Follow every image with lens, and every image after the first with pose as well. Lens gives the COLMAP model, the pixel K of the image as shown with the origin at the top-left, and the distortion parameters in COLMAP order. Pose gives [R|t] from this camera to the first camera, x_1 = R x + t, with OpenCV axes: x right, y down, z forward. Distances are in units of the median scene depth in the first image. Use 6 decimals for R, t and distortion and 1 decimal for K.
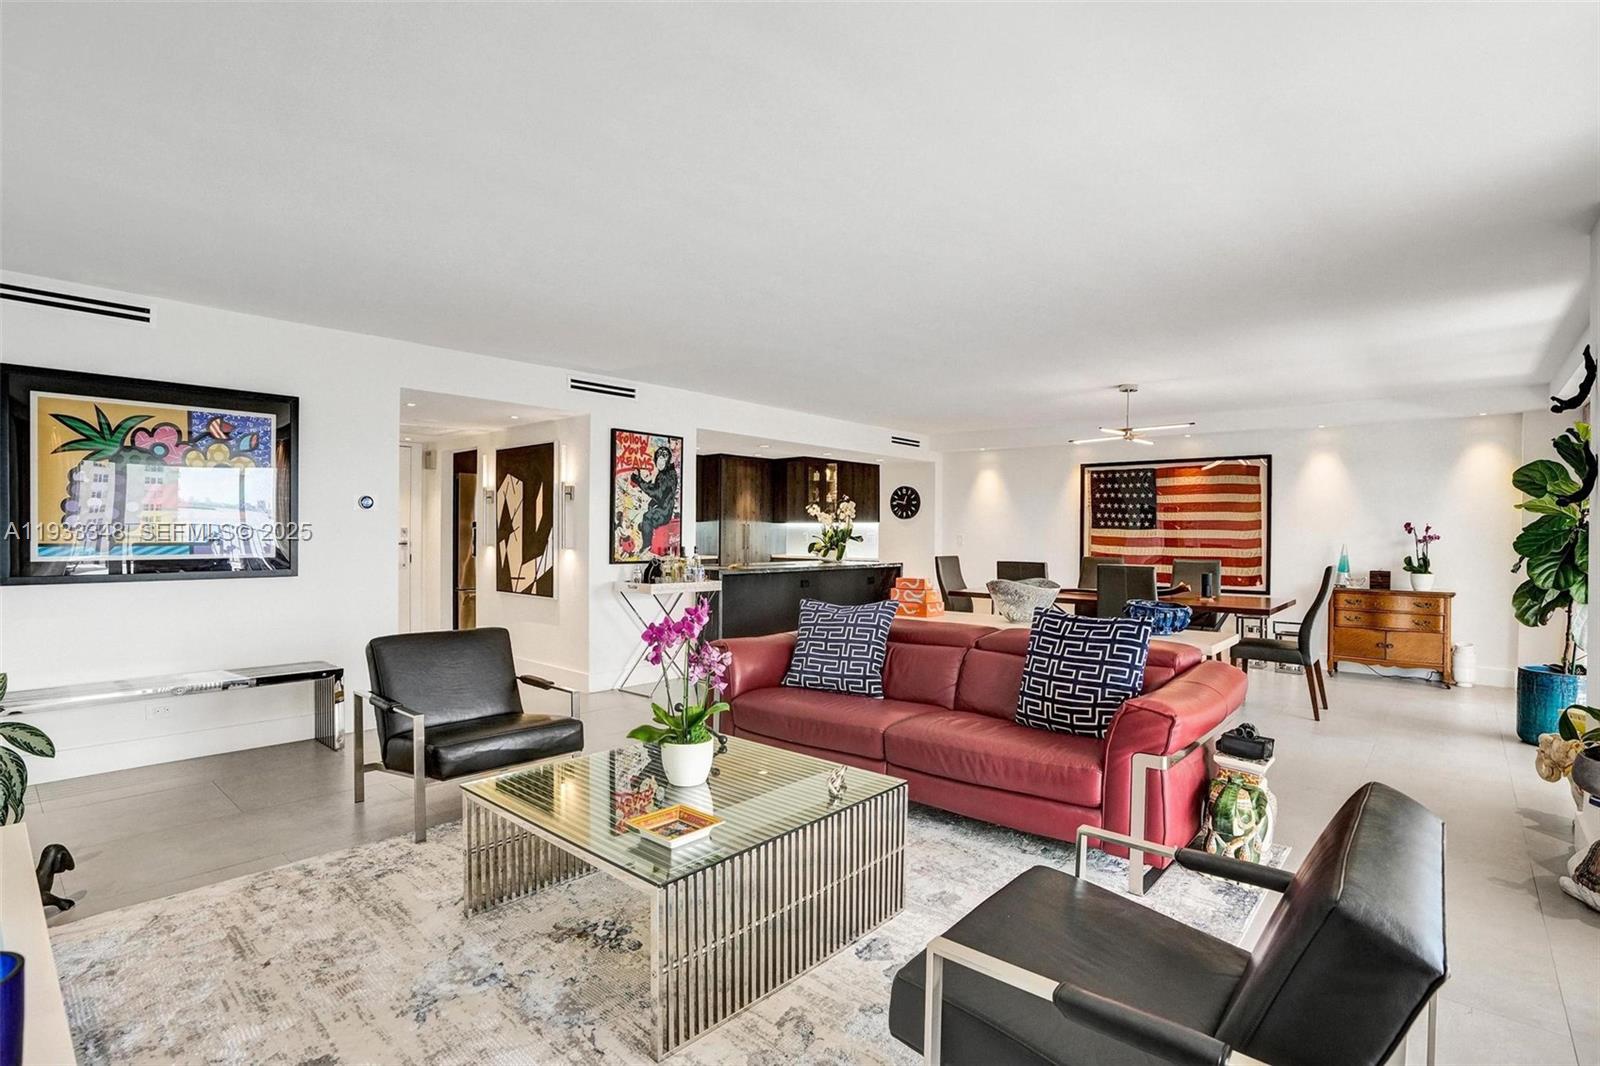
lens RADIAL K [[756.3, 0, 806.2], [0, 756.3, 530.4], [0, 0, 1]] dist [-0.031448, 0.000751]
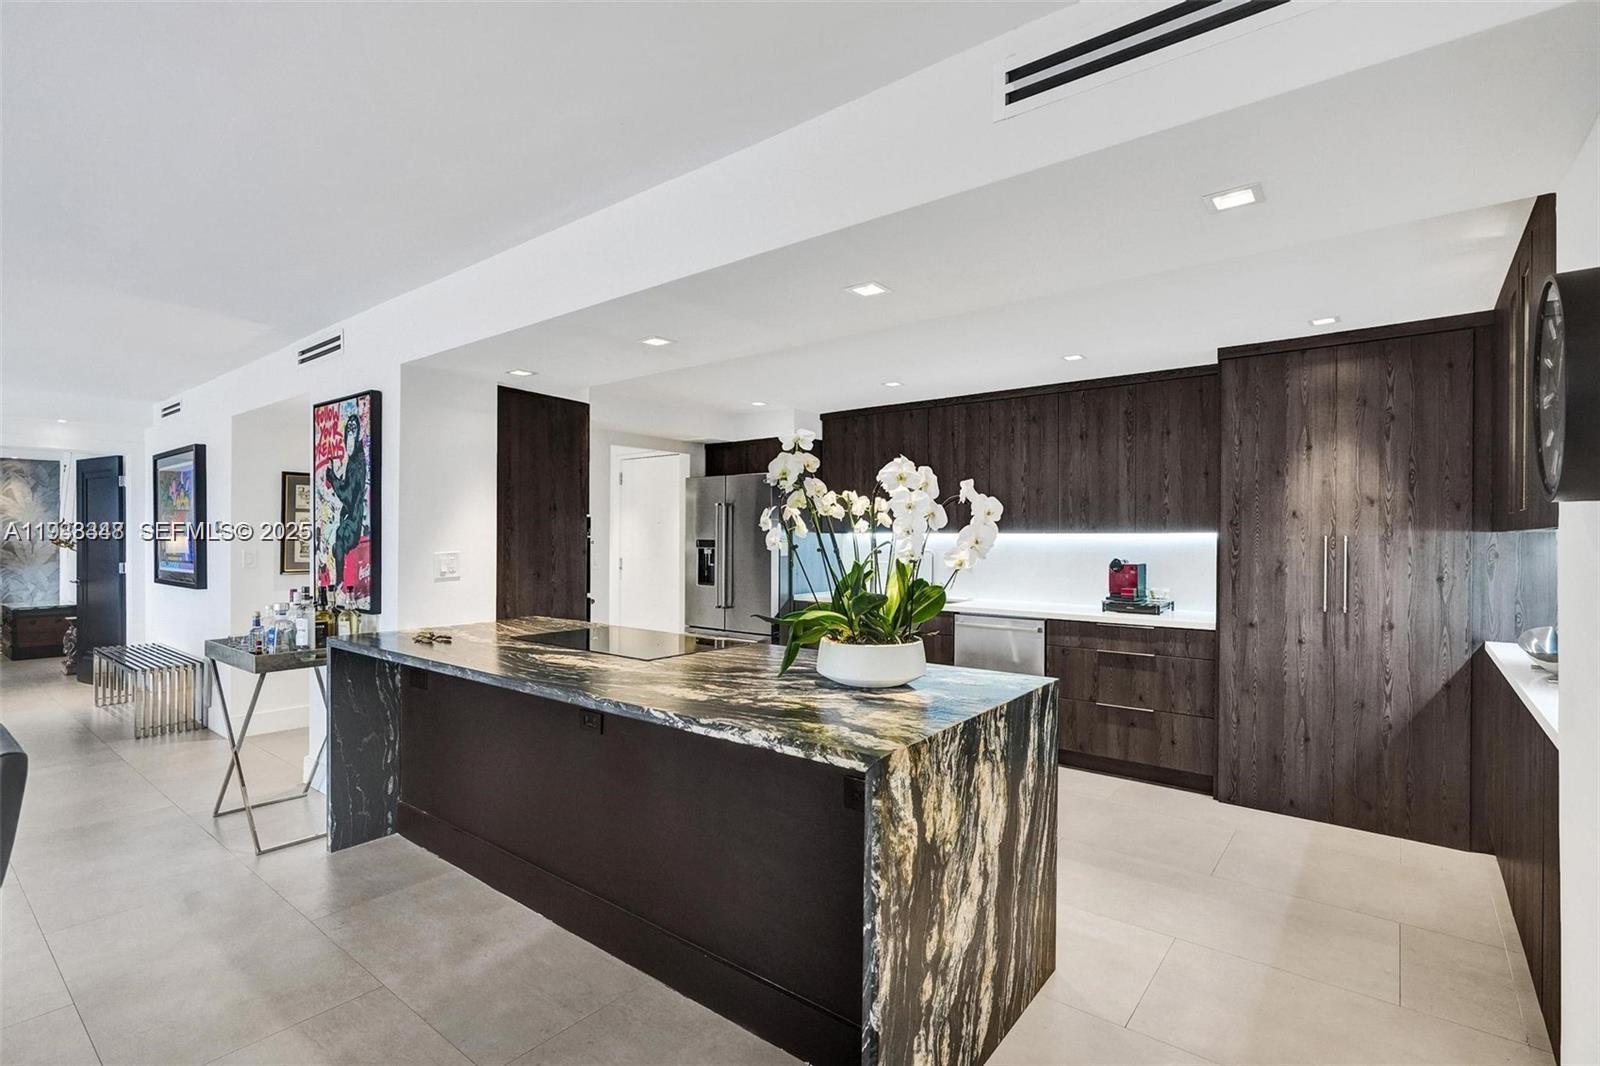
lens RADIAL K [[756.3, 0, 806.2], [0, 756.3, 530.4], [0, 0, 1]] dist [-0.031448, 0.000751]
pose [[0.037116, -0.009795, -0.999263, 0.264064], [-0.001010, 0.999951, -0.009839, -0.010047], [0.999310, 0.001375, 0.037104, 0.869165]]
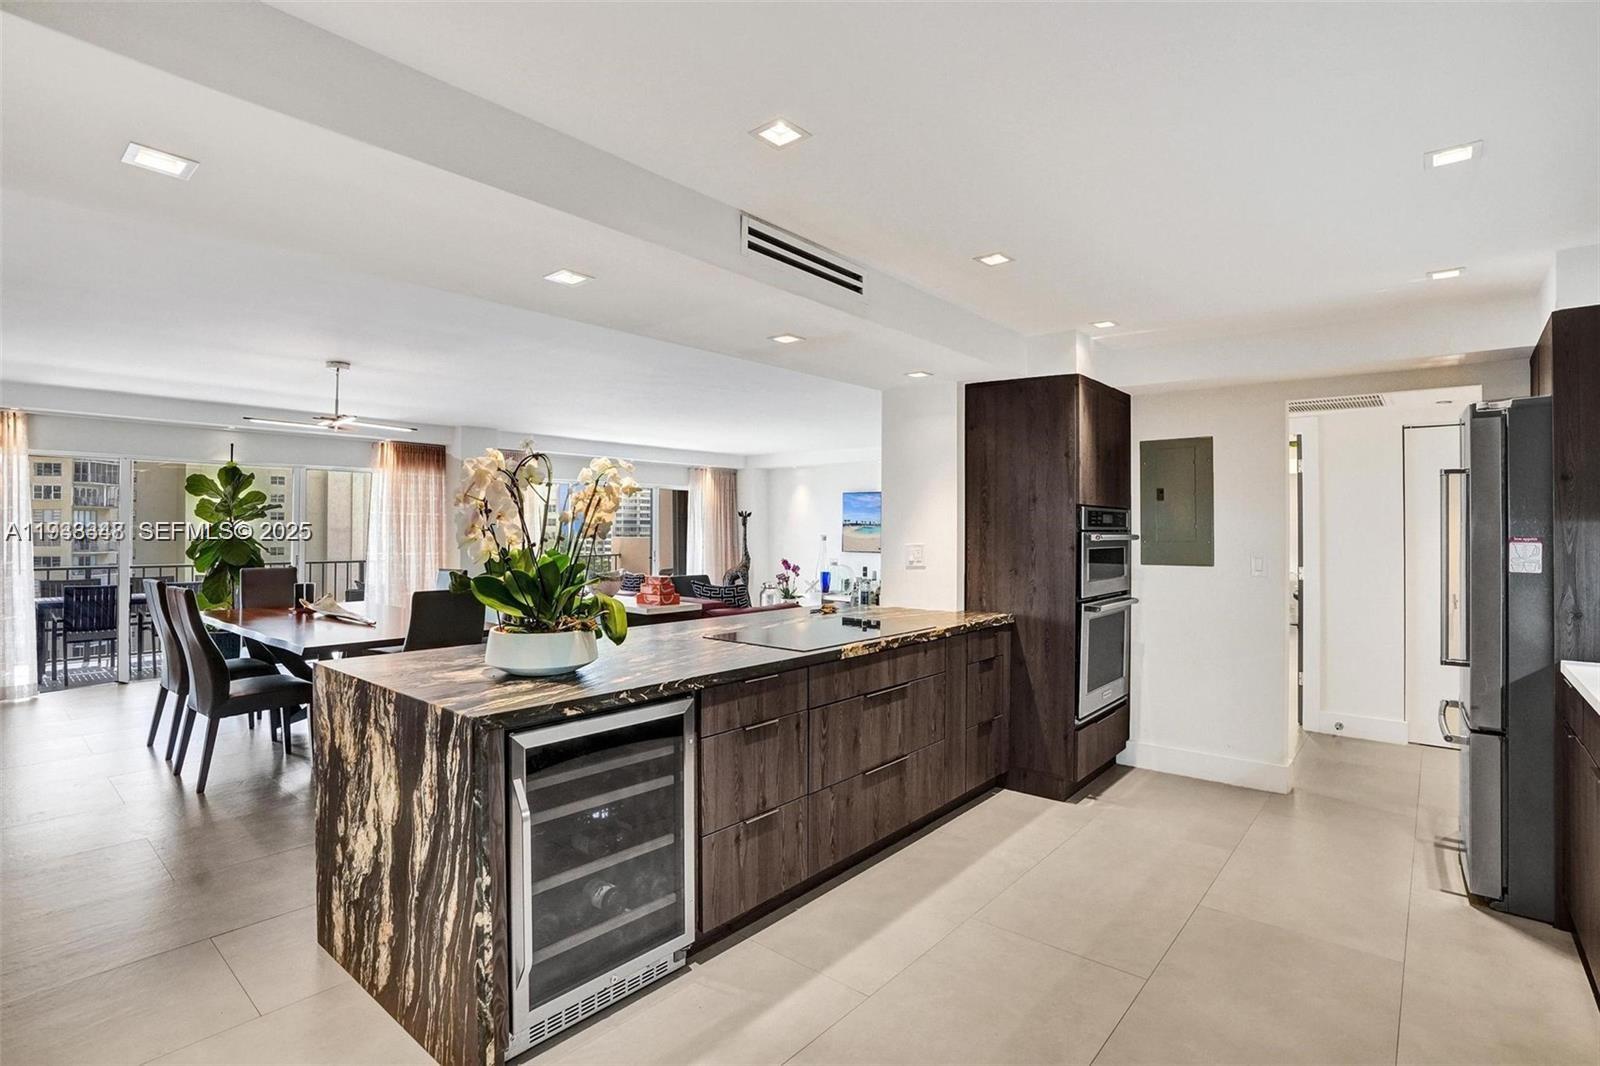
lens RADIAL K [[756.3, 0, 806.2], [0, 756.3, 530.4], [0, 0, 1]] dist [-0.031448, 0.000751]
pose [[-0.999935, -0.005865, -0.009764, -0.058034], [-0.005822, 0.999973, -0.004474, -0.008314], [0.009790, -0.004417, -0.999942, 1.143352]]
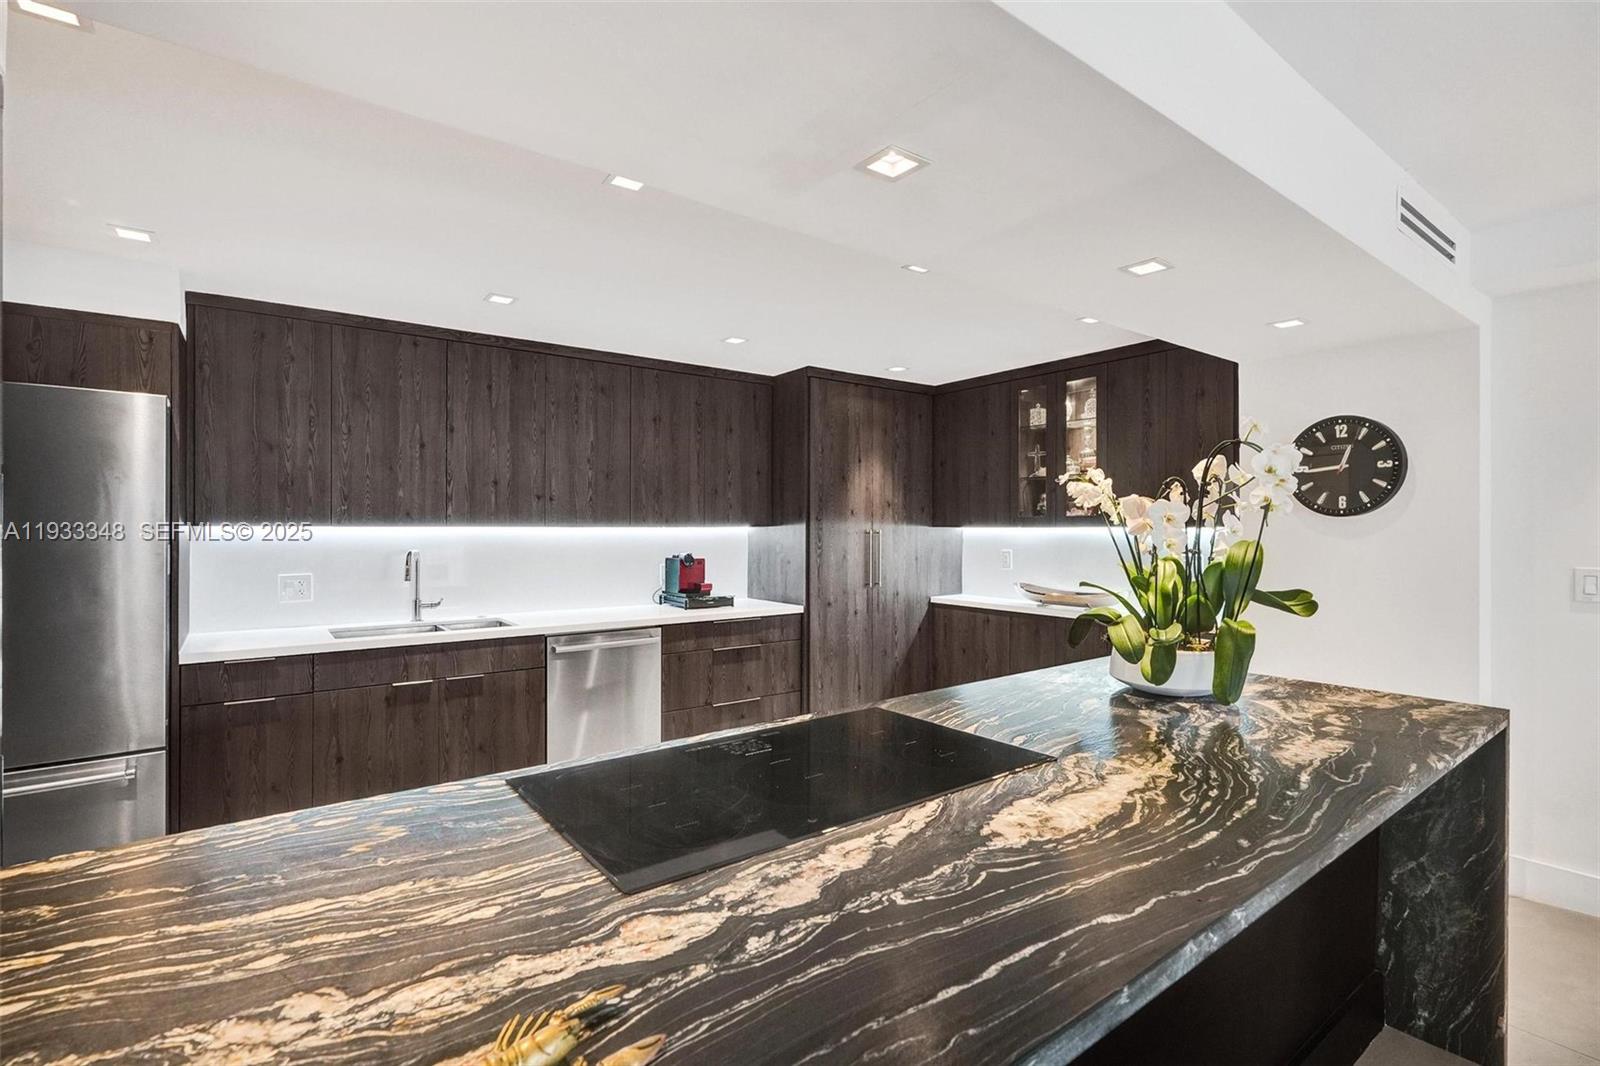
lens RADIAL K [[756.3, 0, 806.2], [0, 756.3, 530.4], [0, 0, 1]] dist [-0.031448, 0.000751]
pose [[0.978753, -0.004894, -0.204984, -0.030608], [0.005324, 0.999985, 0.001546, -0.011376], [0.204973, -0.002604, 0.978764, 0.656287]]
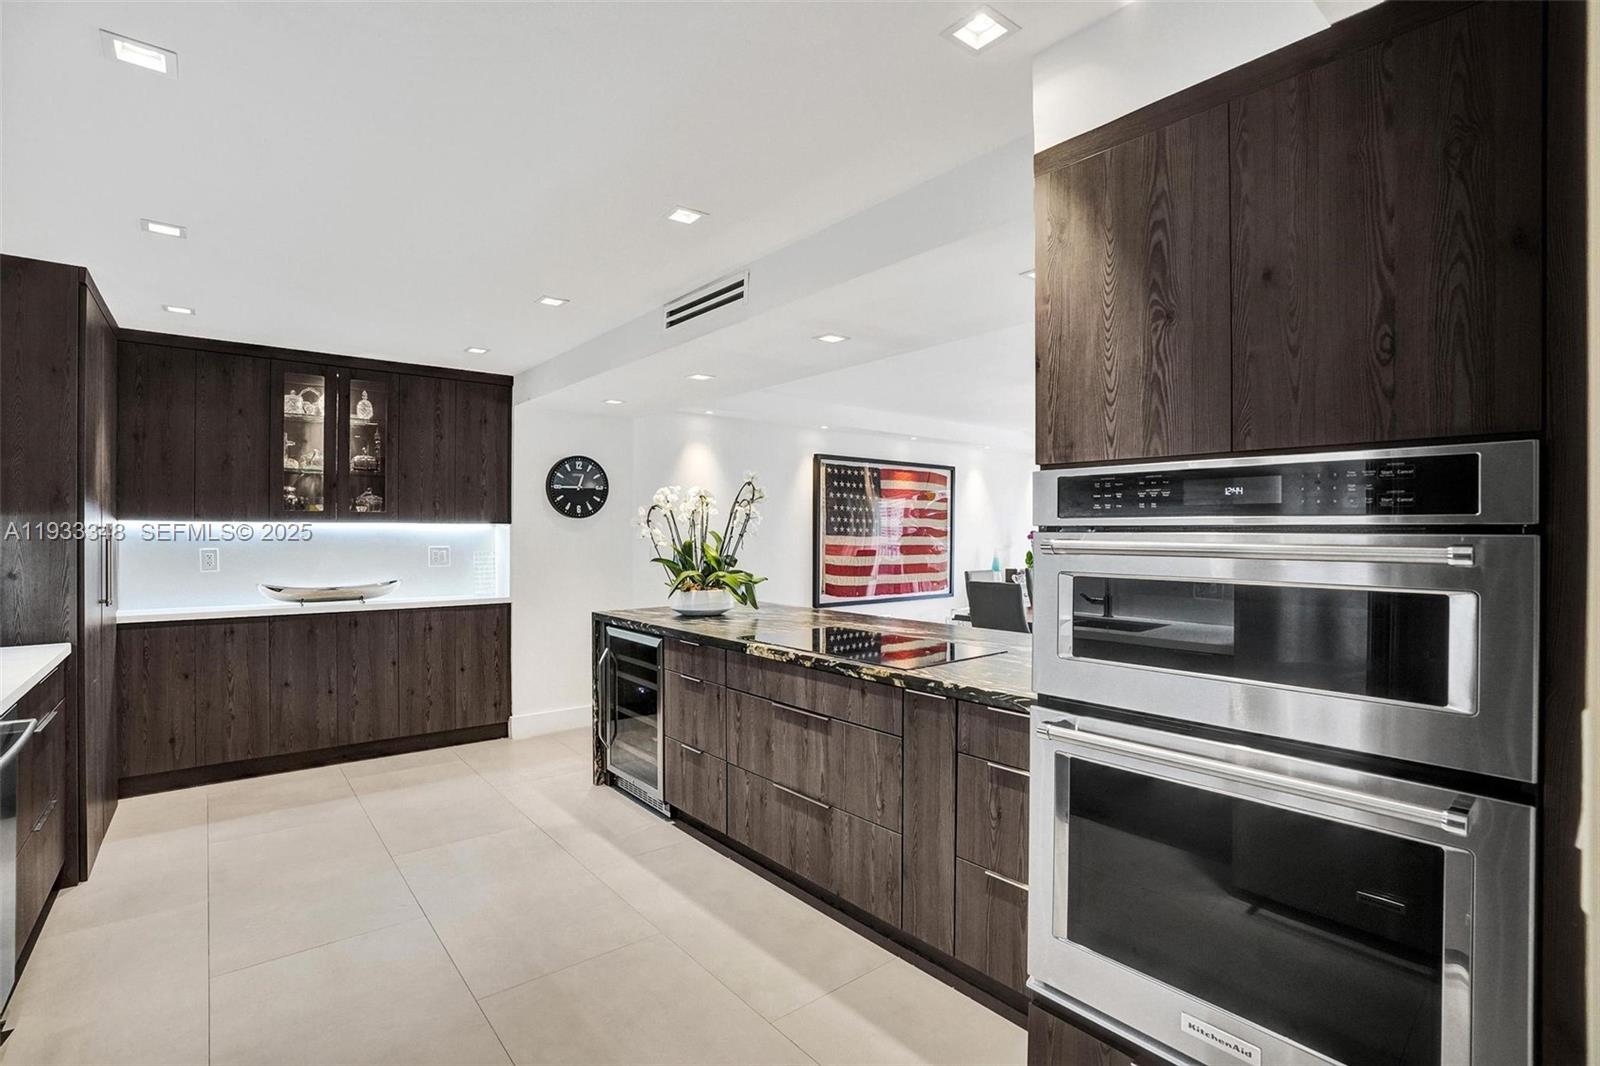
lens RADIAL K [[756.3, 0, 806.2], [0, 756.3, 530.4], [0, 0, 1]] dist [-0.031448, 0.000751]
pose [[0.154620, -0.006257, 0.987954, -0.369772], [-0.005952, 0.999956, 0.007265, -0.011871], [-0.987956, -0.007004, 0.154576, 0.783436]]
